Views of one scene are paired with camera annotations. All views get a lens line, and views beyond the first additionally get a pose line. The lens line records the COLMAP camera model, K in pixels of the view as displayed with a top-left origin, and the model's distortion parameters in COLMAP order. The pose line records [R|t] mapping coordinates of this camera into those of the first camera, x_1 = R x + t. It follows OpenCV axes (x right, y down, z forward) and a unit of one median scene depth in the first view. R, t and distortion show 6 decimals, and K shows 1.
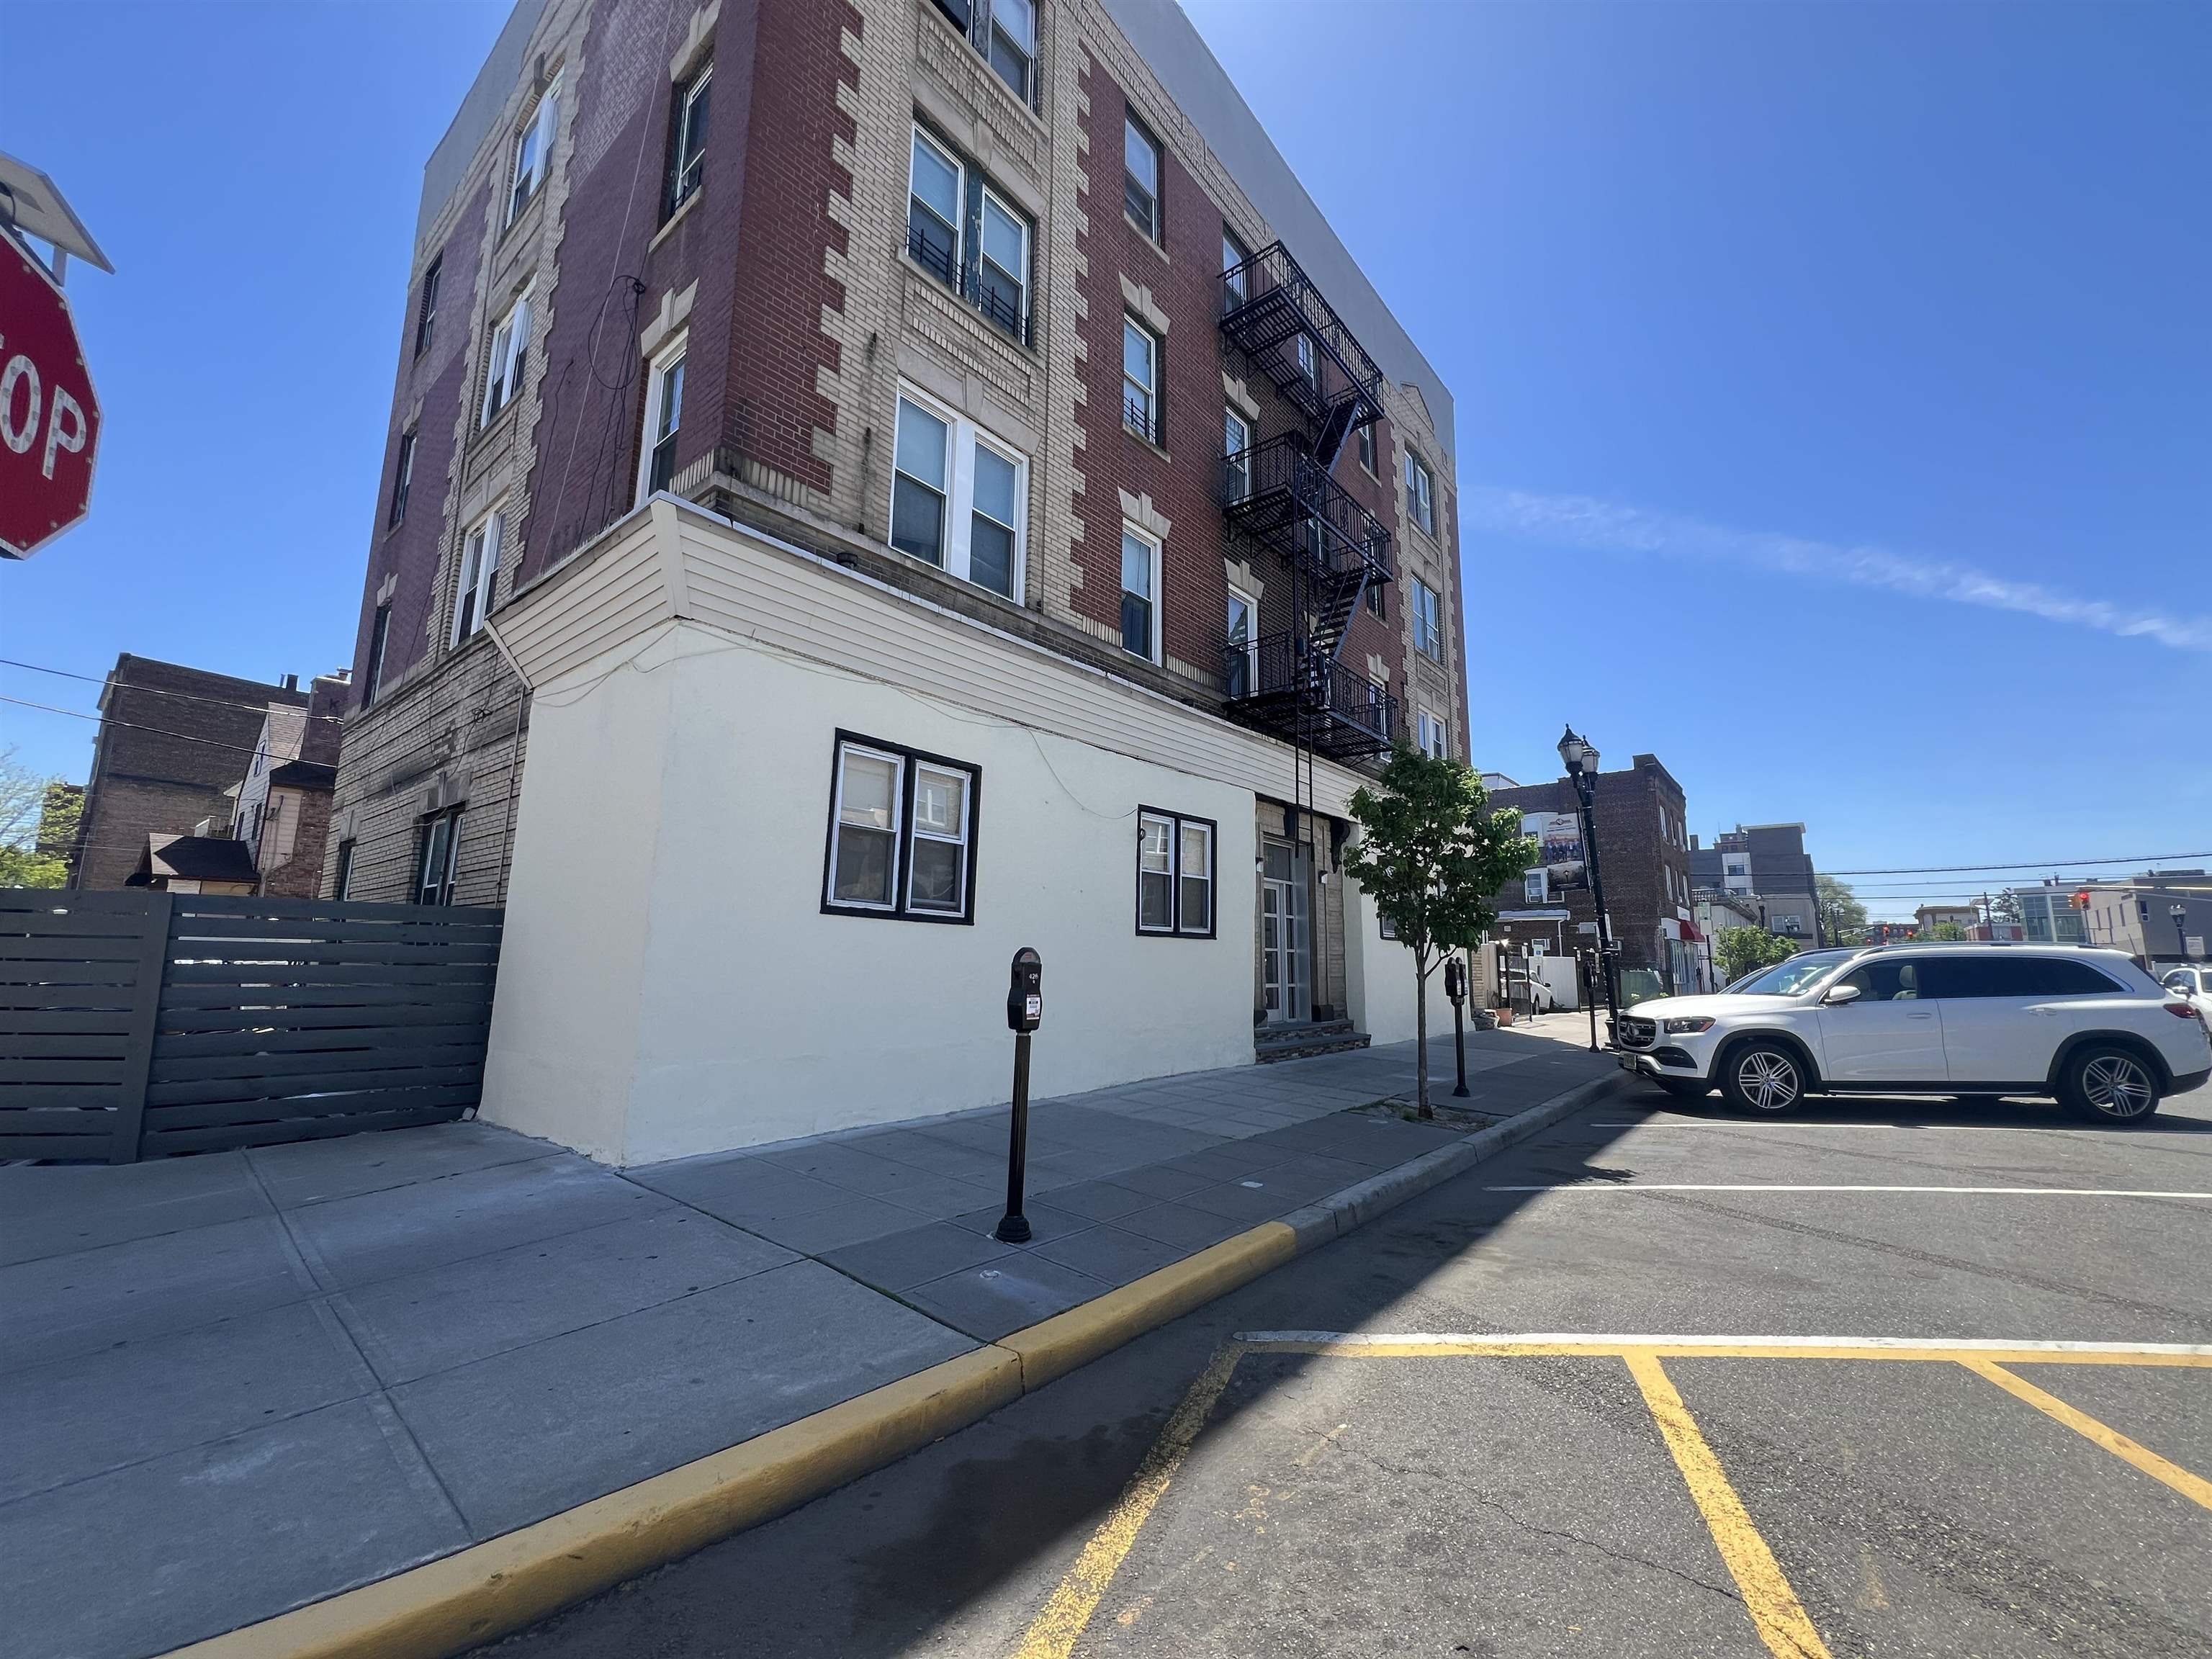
lens RADIAL K [[882.9, 0, 1105.6], [0, 882.9, 823.4], [0, 0, 1]] dist [-0.001688, 0.000646]
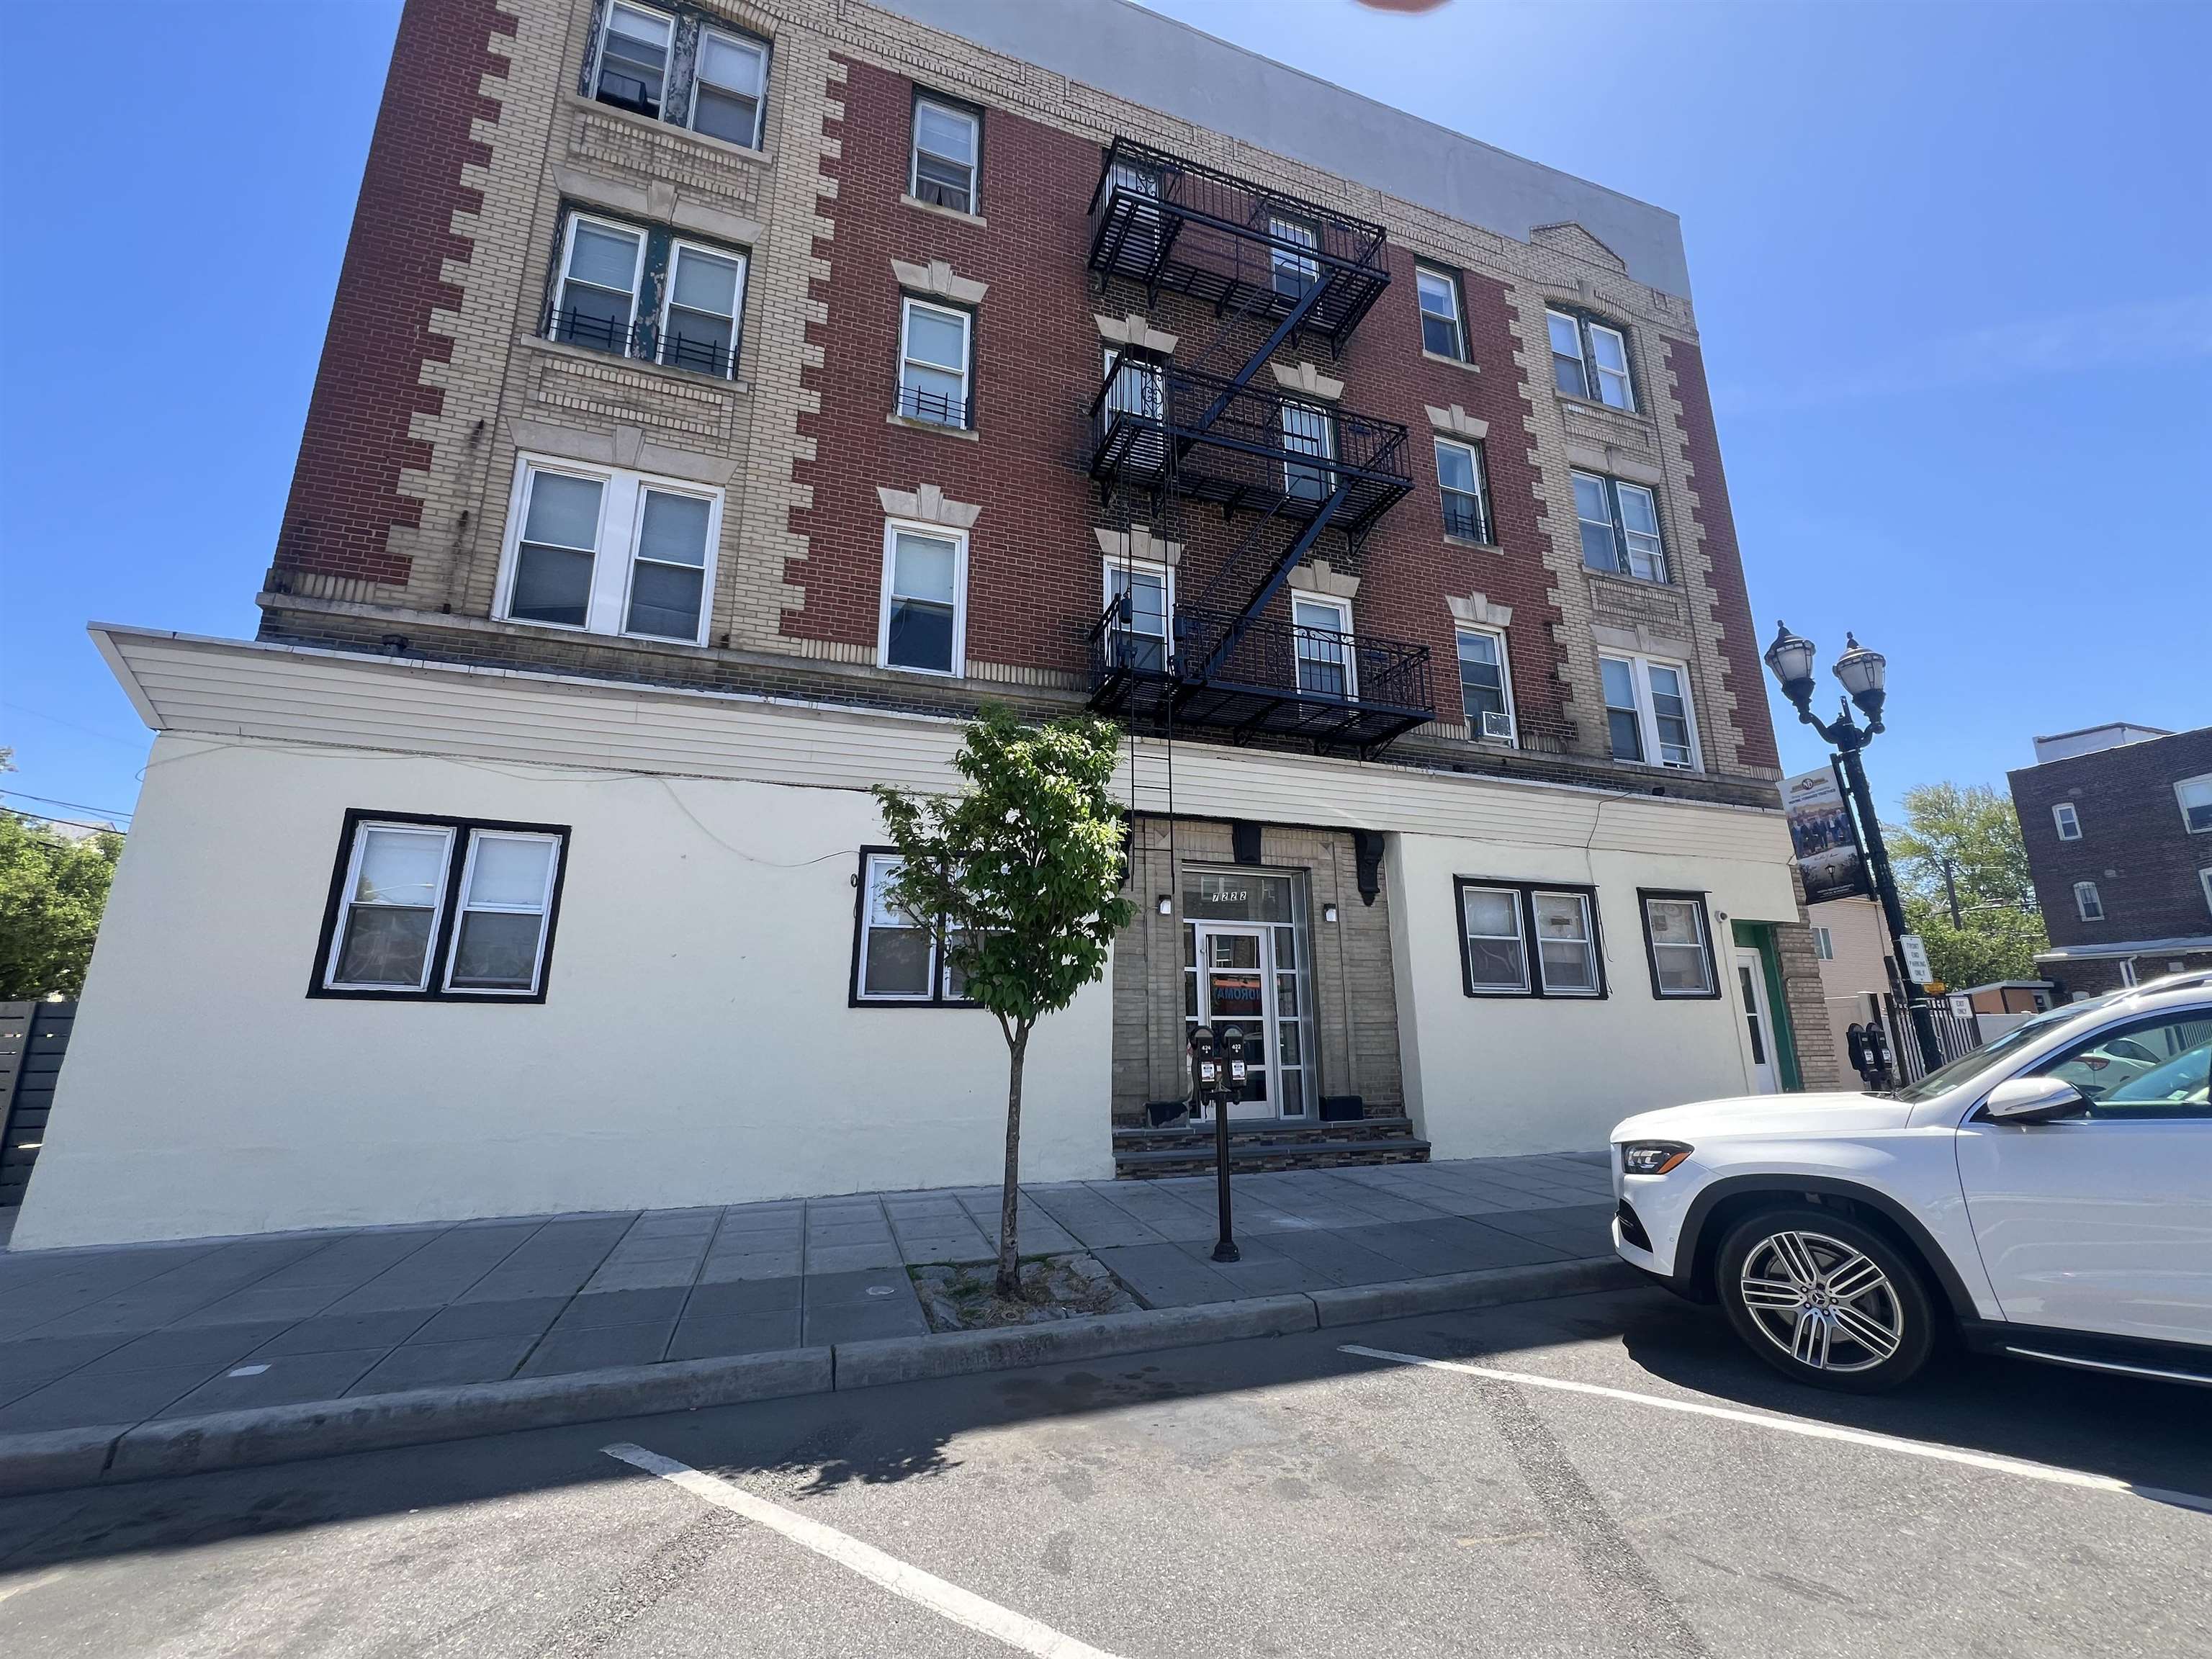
lens RADIAL K [[882.9, 0, 1106.5], [0, 882.9, 824.9], [0, 0, 1]] dist [-0.001688, 0.000646]
pose [[0.855411, -0.136543, -0.499628, 0.686677], [0.096179, 0.989724, -0.105814, 0.072550], [0.508942, 0.042461, 0.859753, 0.435772]]
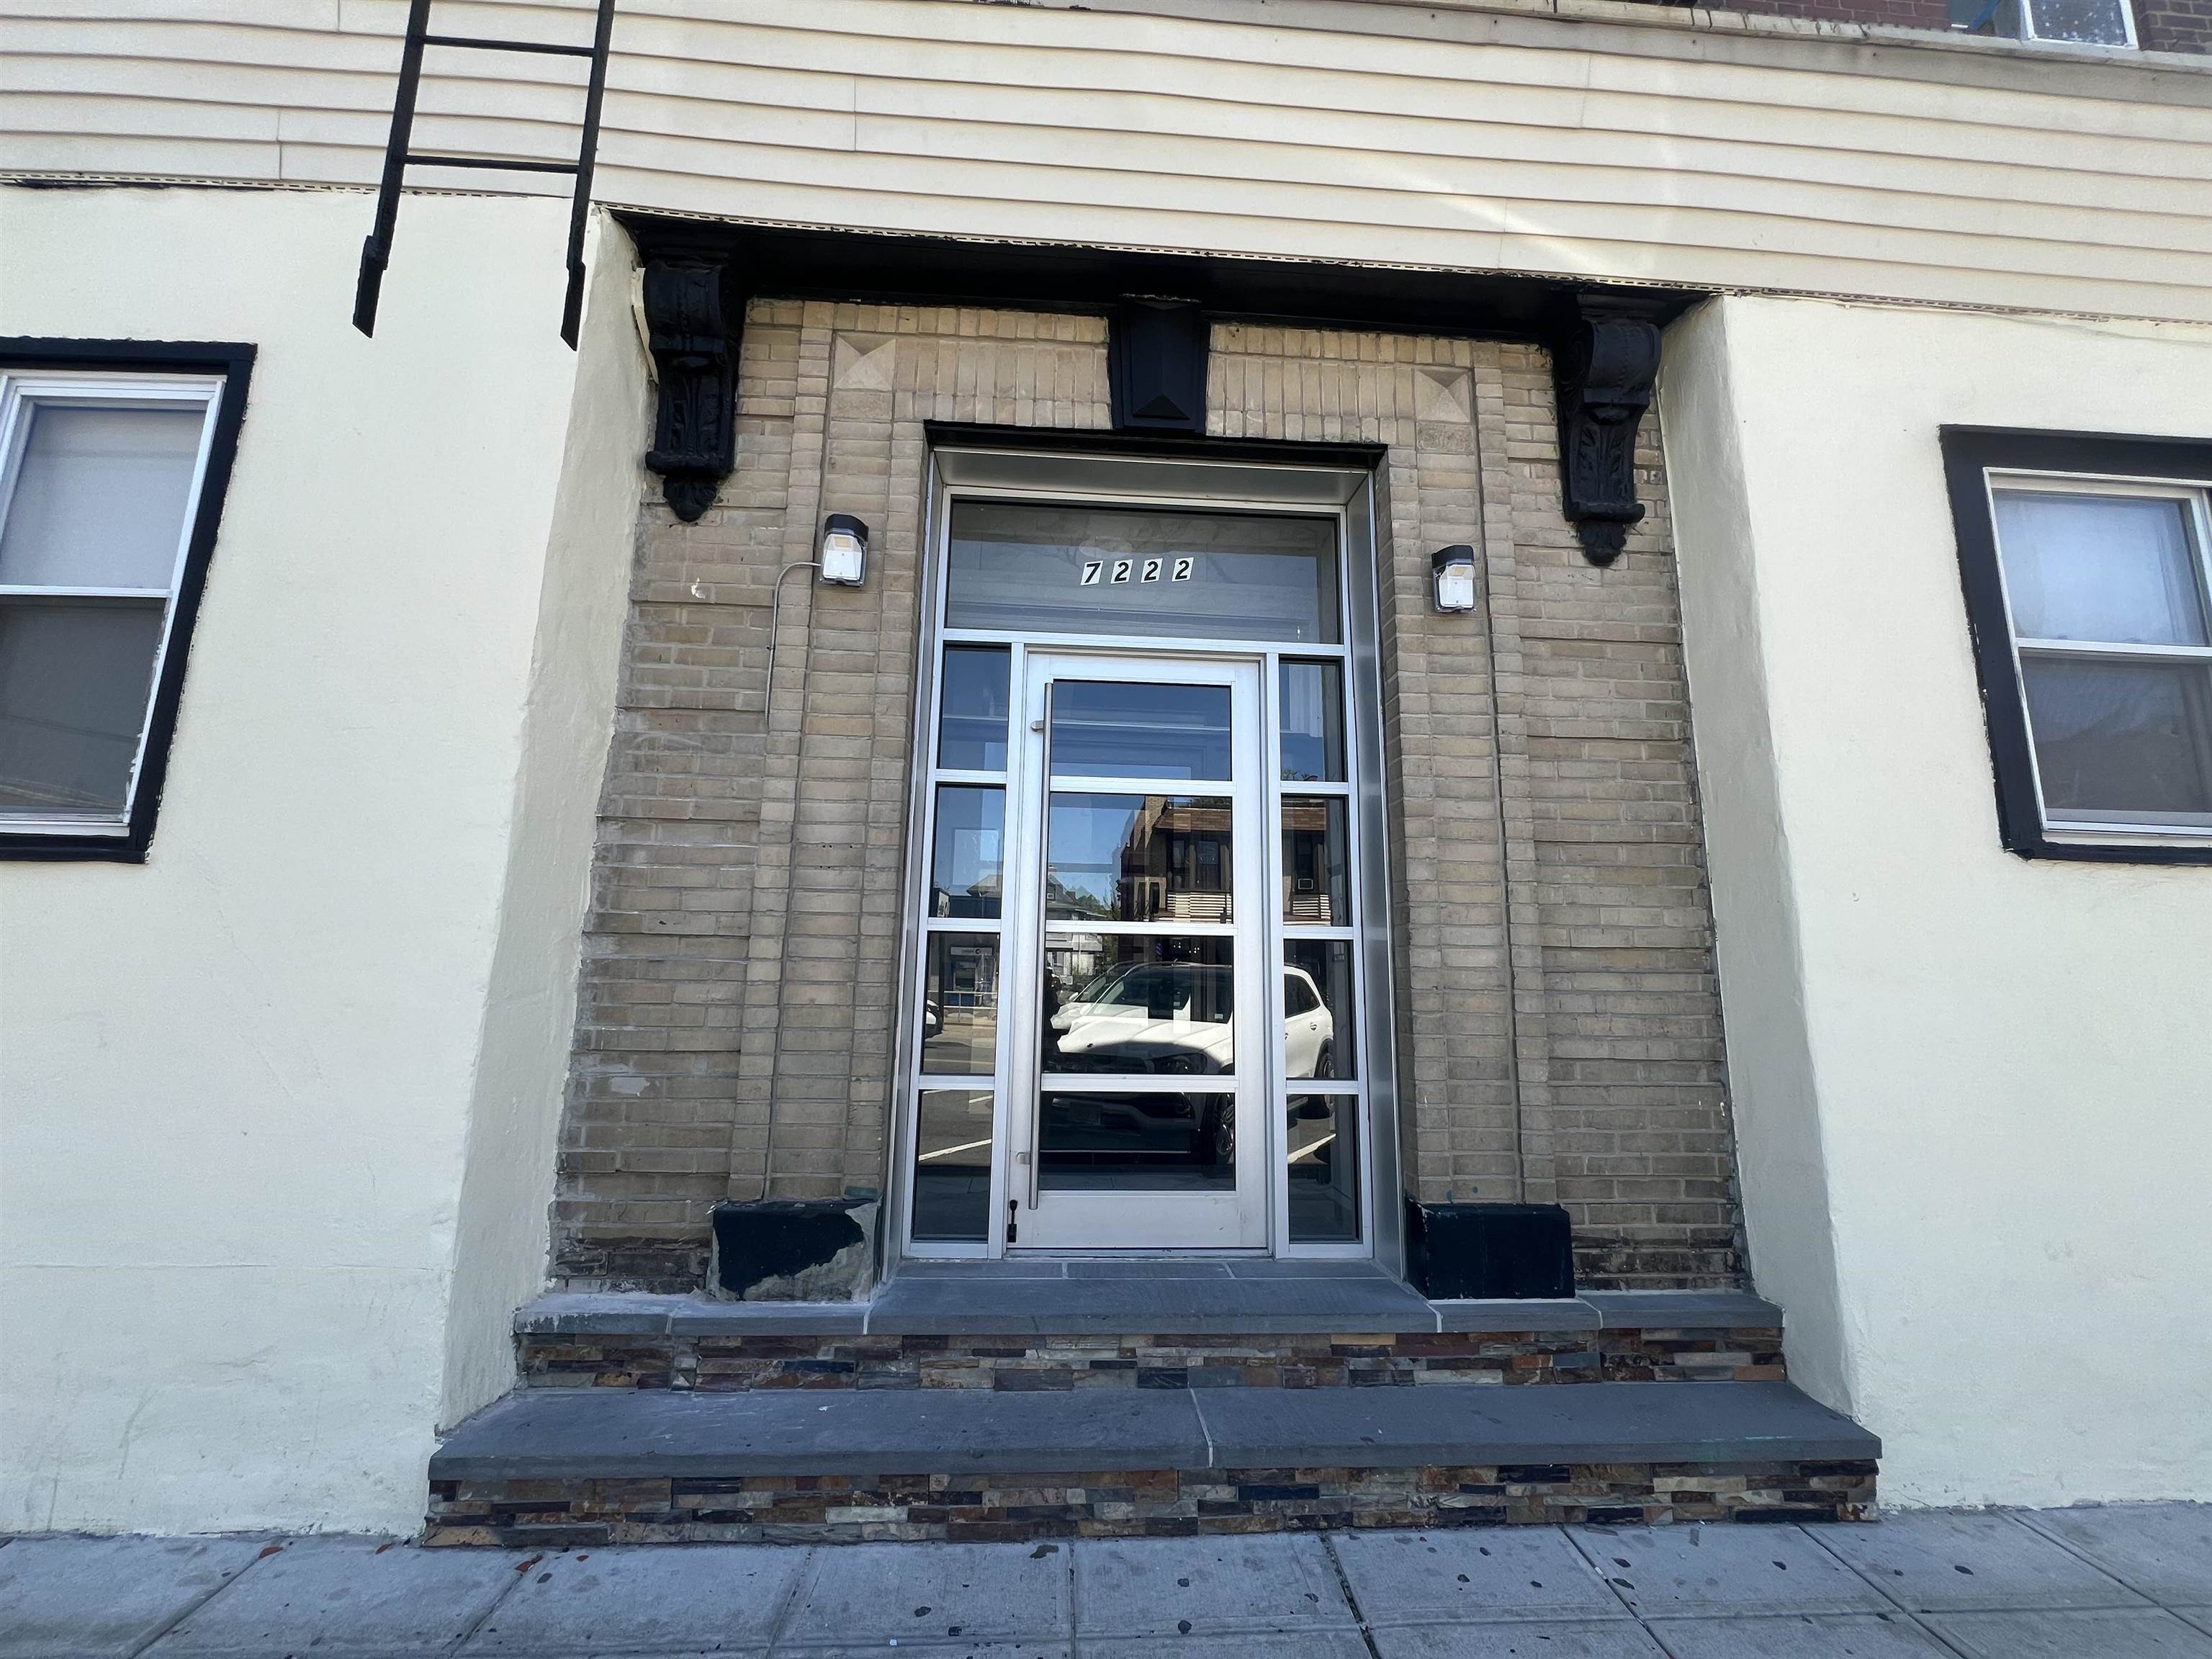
lens RADIAL K [[882.9, 0, 1100.8], [0, 882.9, 814.8], [0, 0, 1]] dist [-0.001688, 0.000646]
pose [[0.681995, -0.124392, -0.720700, 0.500883], [0.103612, 0.991924, -0.073158, 0.184904], [0.723980, -0.024780, 0.689376, 1.186329]]
